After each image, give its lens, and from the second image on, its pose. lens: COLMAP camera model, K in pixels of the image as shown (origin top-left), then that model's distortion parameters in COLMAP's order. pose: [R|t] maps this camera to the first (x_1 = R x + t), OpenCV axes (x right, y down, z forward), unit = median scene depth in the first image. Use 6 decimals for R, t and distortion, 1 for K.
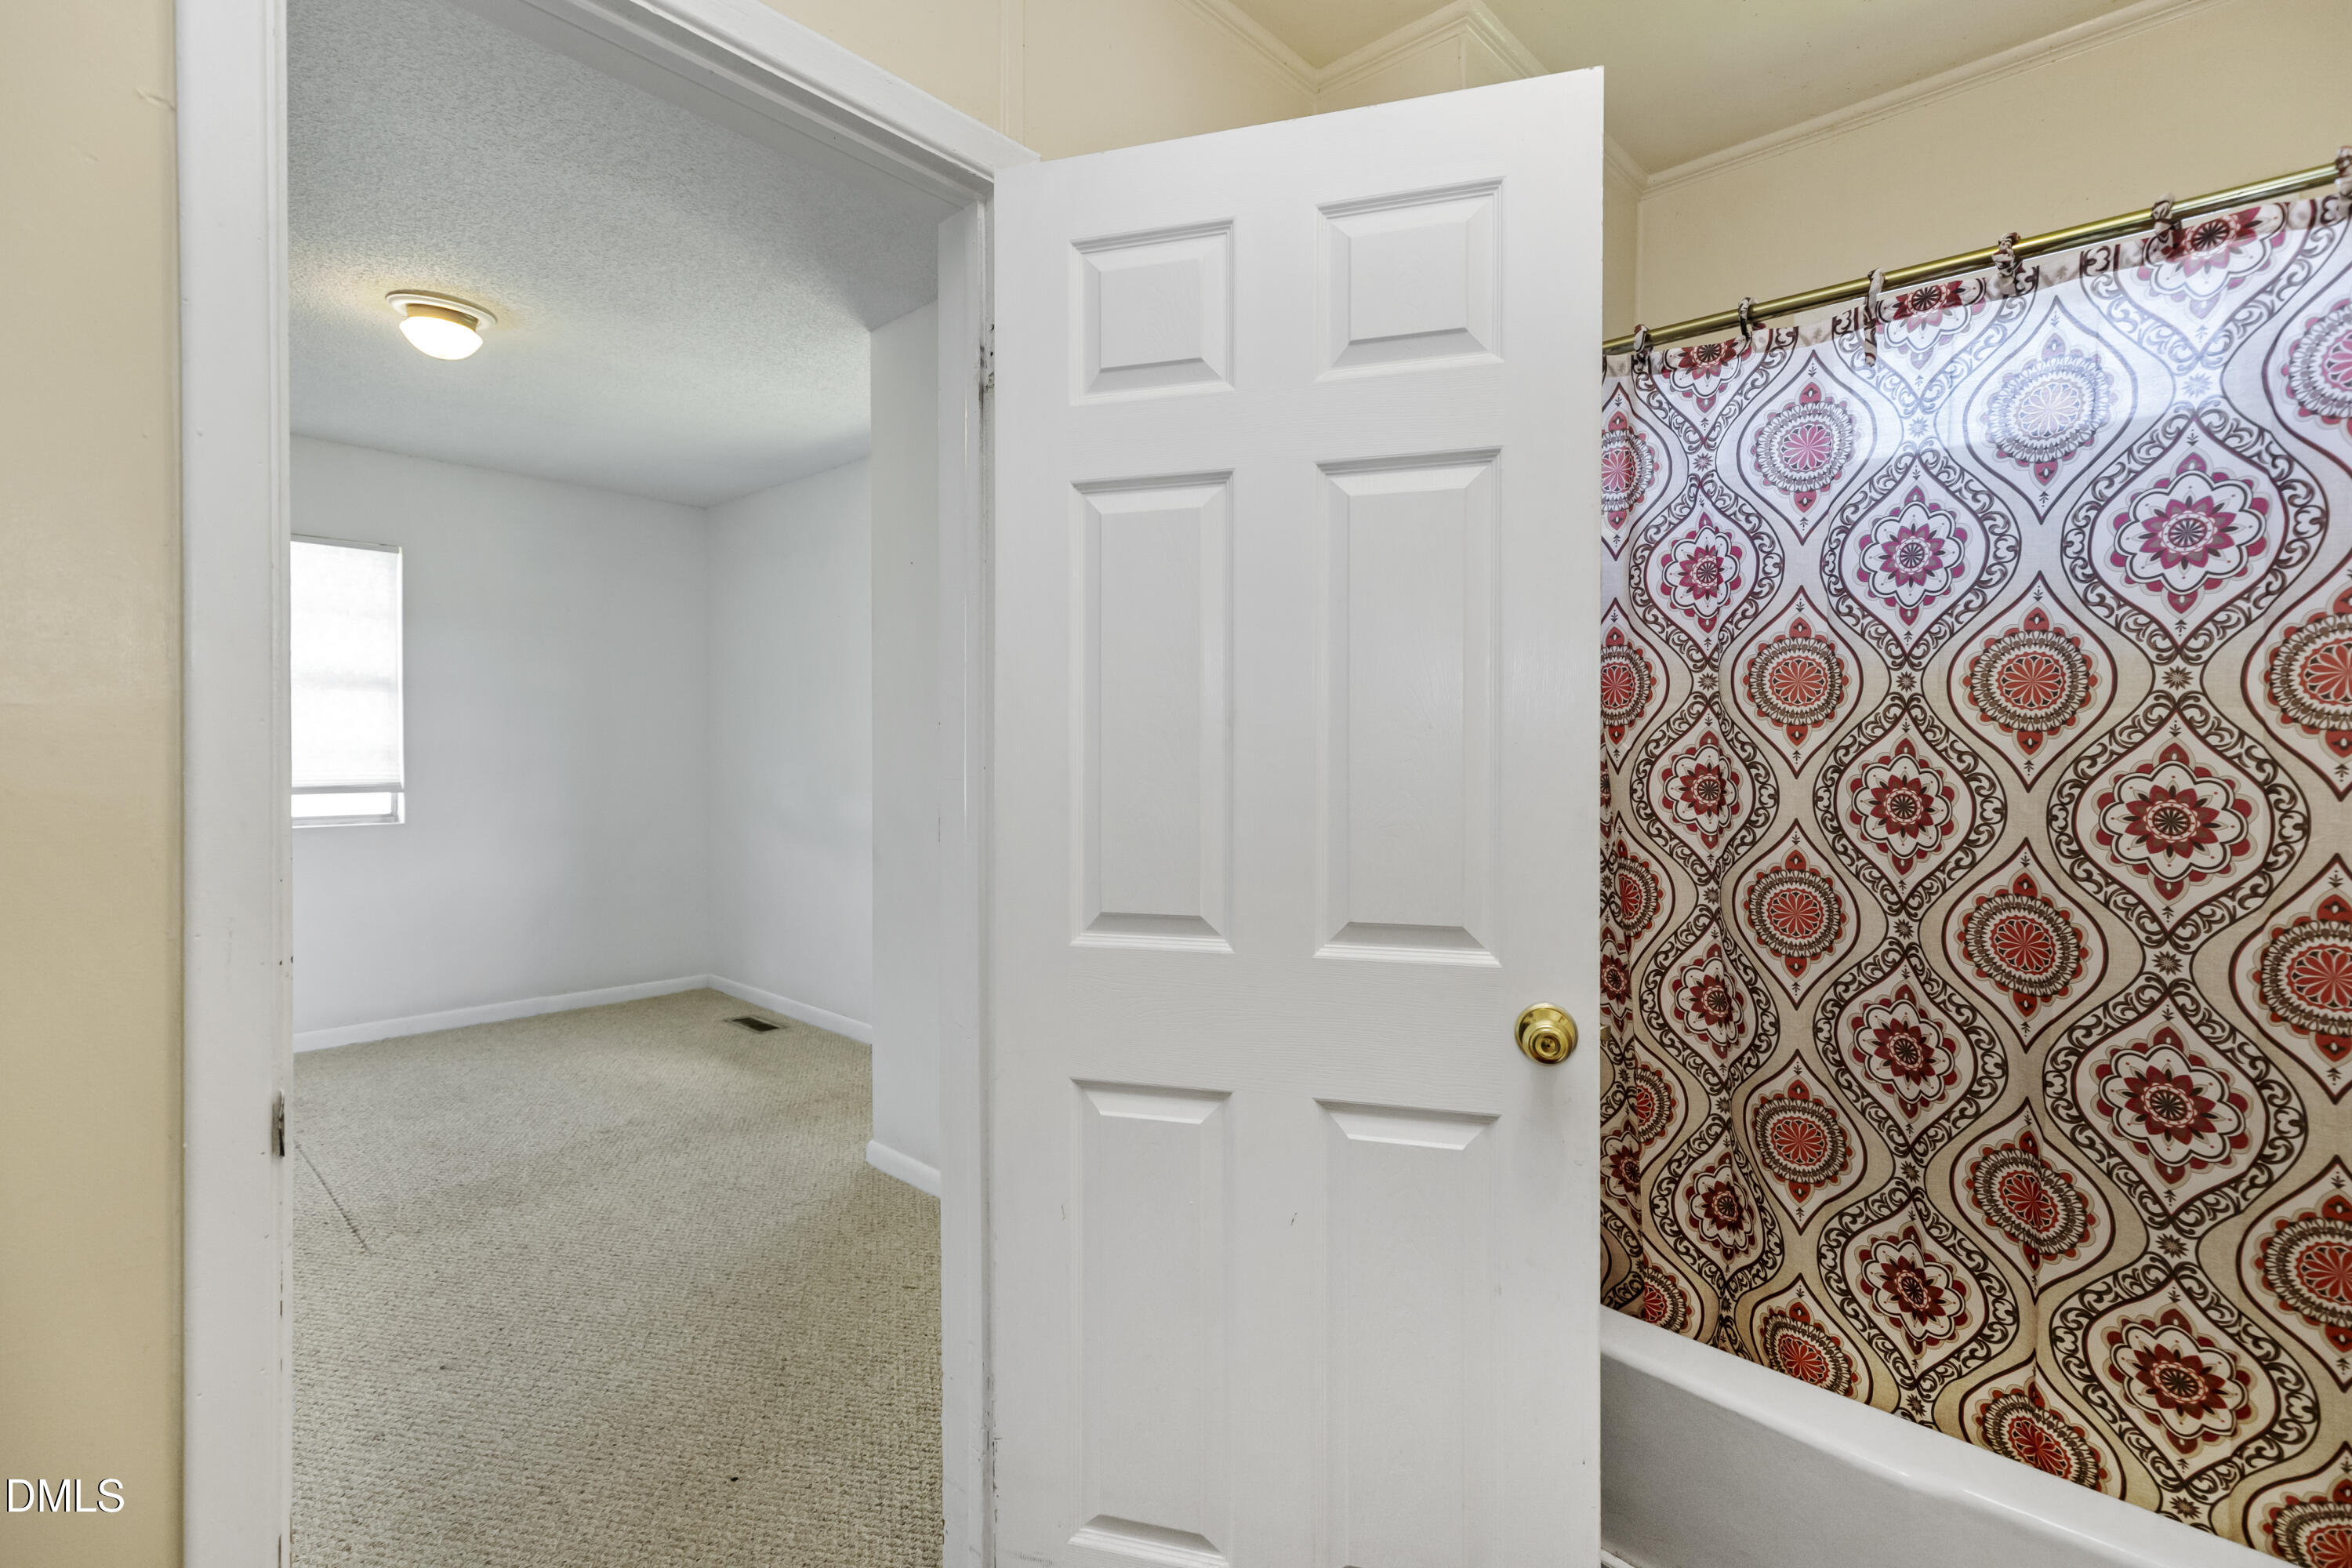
lens RADIAL K [[1064.5, 0, 1183.8], [0, 1064.5, 777.1], [0, 0, 1]] dist [0.015518, -0.003887]
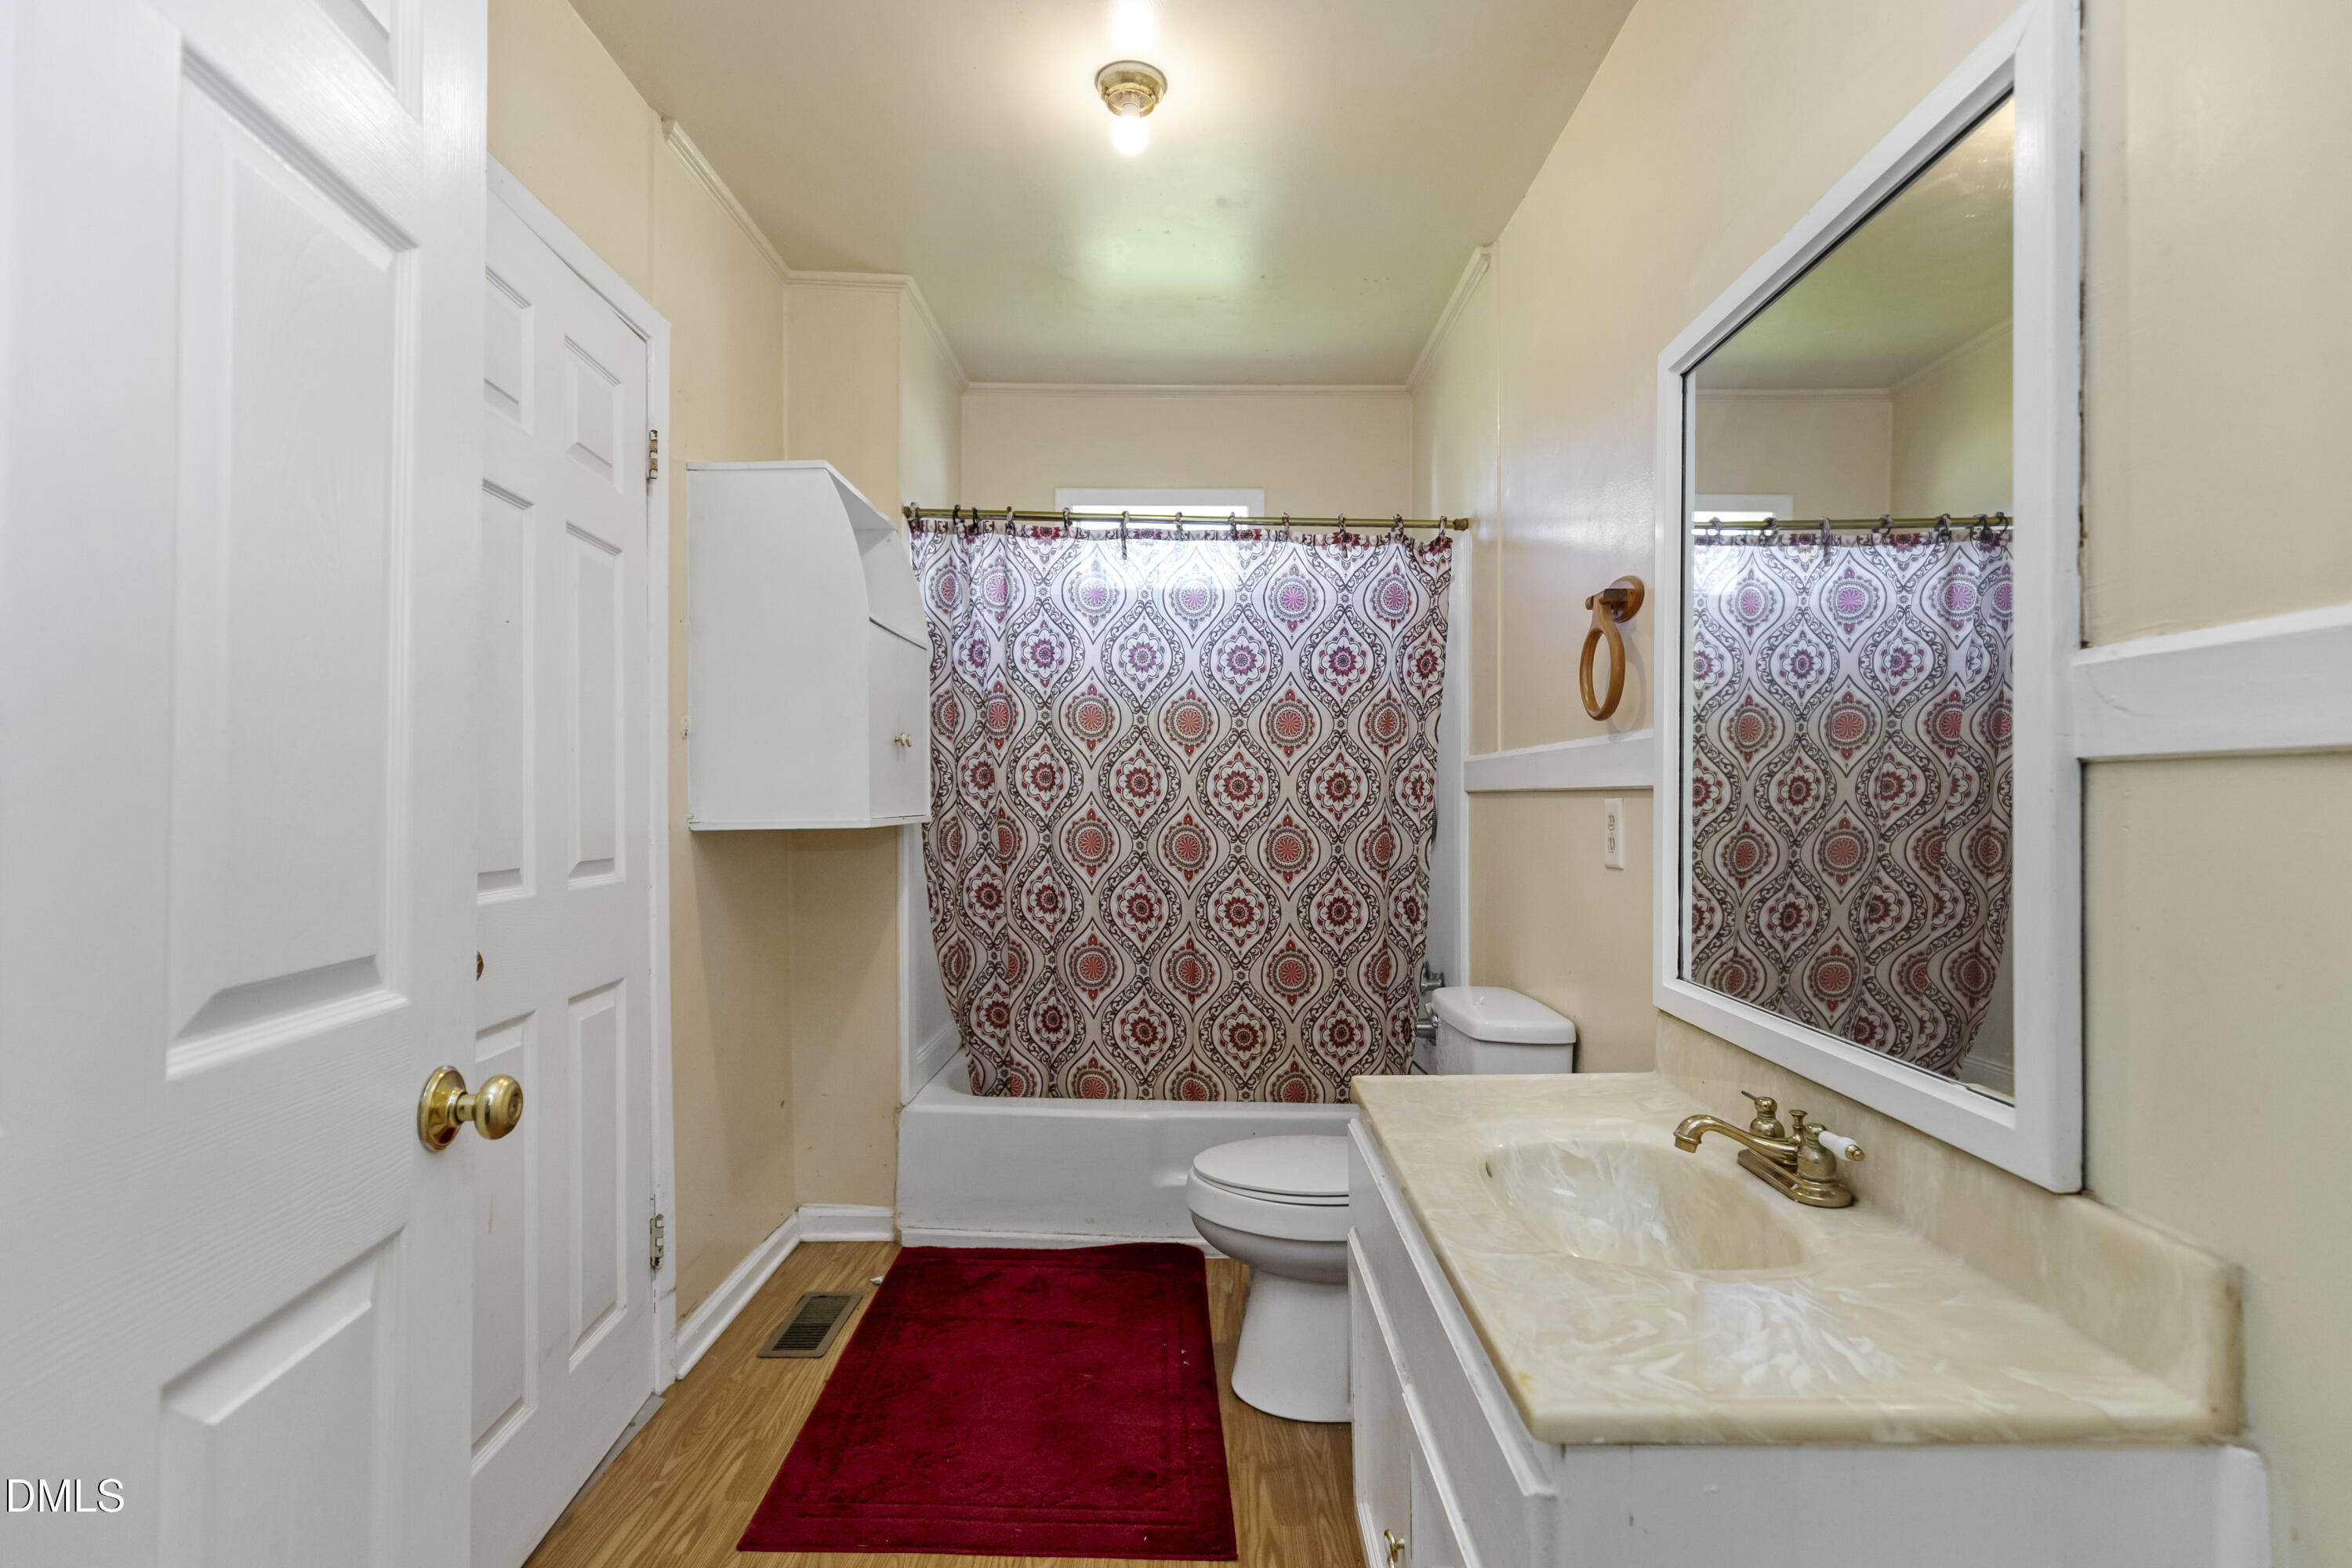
lens RADIAL K [[1097.9, 0, 1202.1], [0, 1097.9, 781.5], [0, 0, 1]] dist [0.007634, -0.002257]
pose [[0.717057, 0.006376, 0.696986, -0.652940], [0.016500, 0.999523, -0.026119, 0.079238], [-0.696820, 0.030229, 0.716609, -0.527016]]
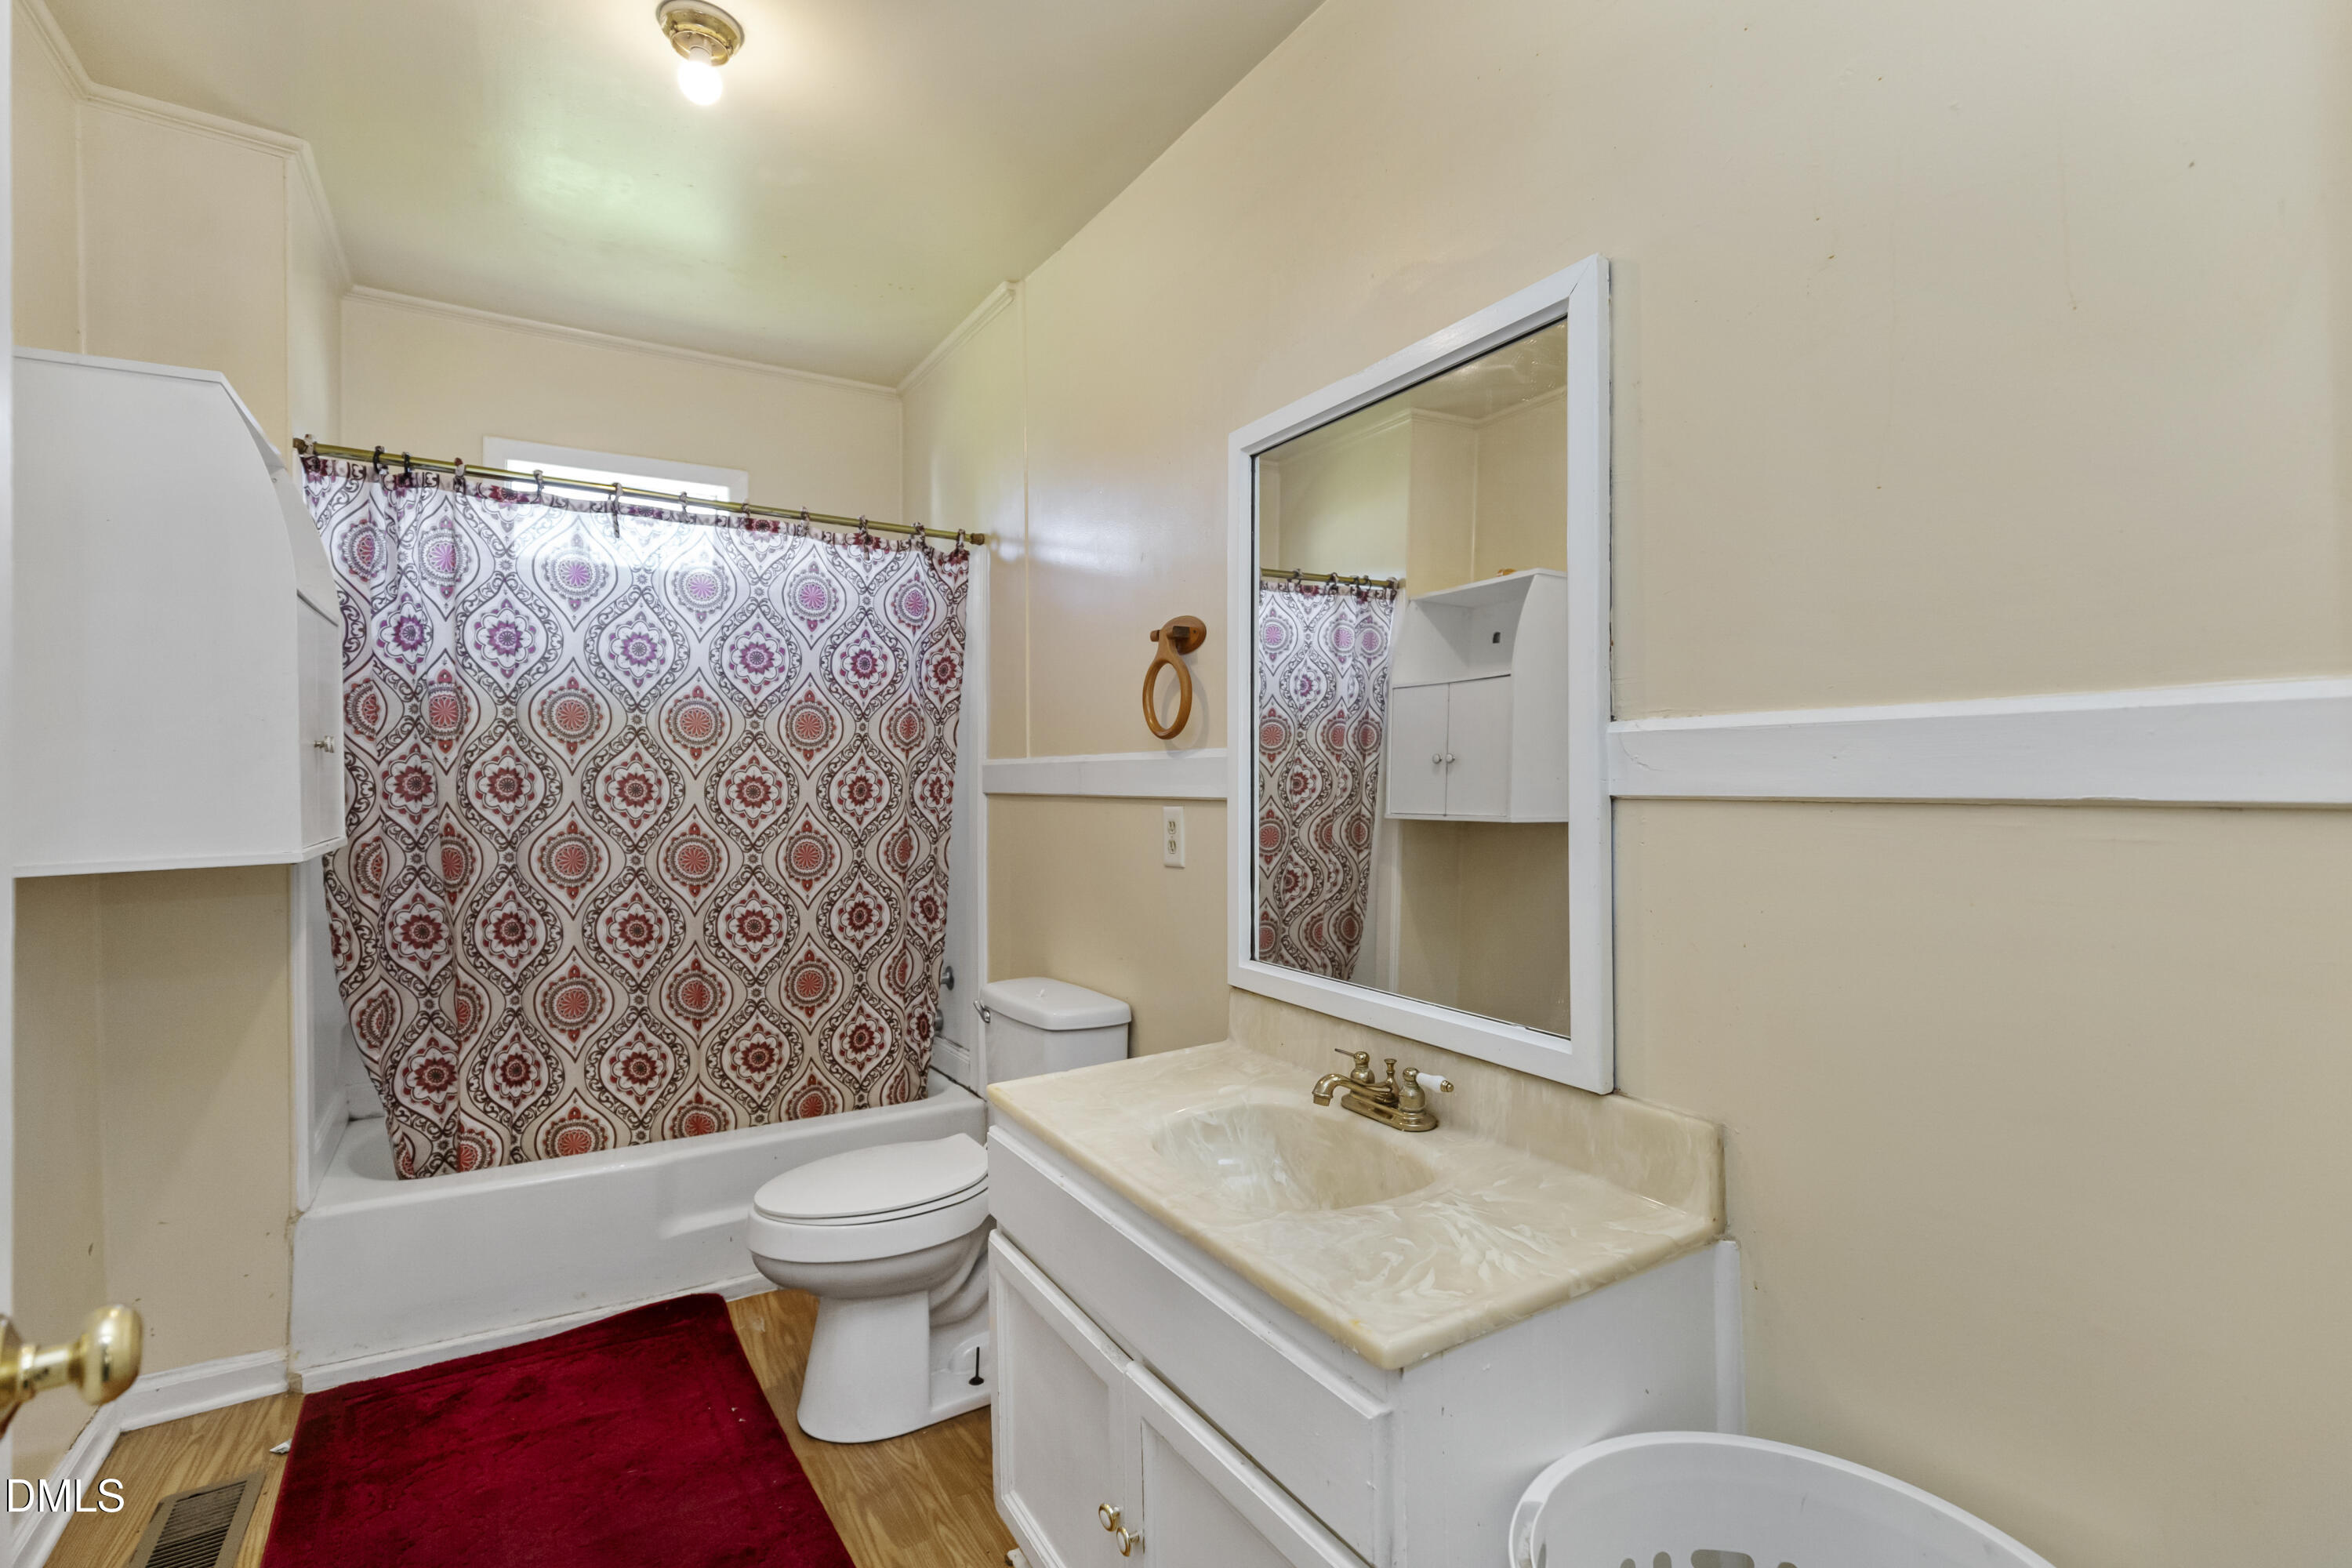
lens RADIAL K [[1064.5, 0, 1181.4], [0, 1064.5, 768.0], [0, 0, 1]] dist [0.015518, -0.003887]
pose [[0.244144, 0.000556, 0.969739, -0.807590], [0.029737, 0.999525, -0.008060, 0.031465], [-0.969283, 0.030805, 0.244012, -0.295795]]
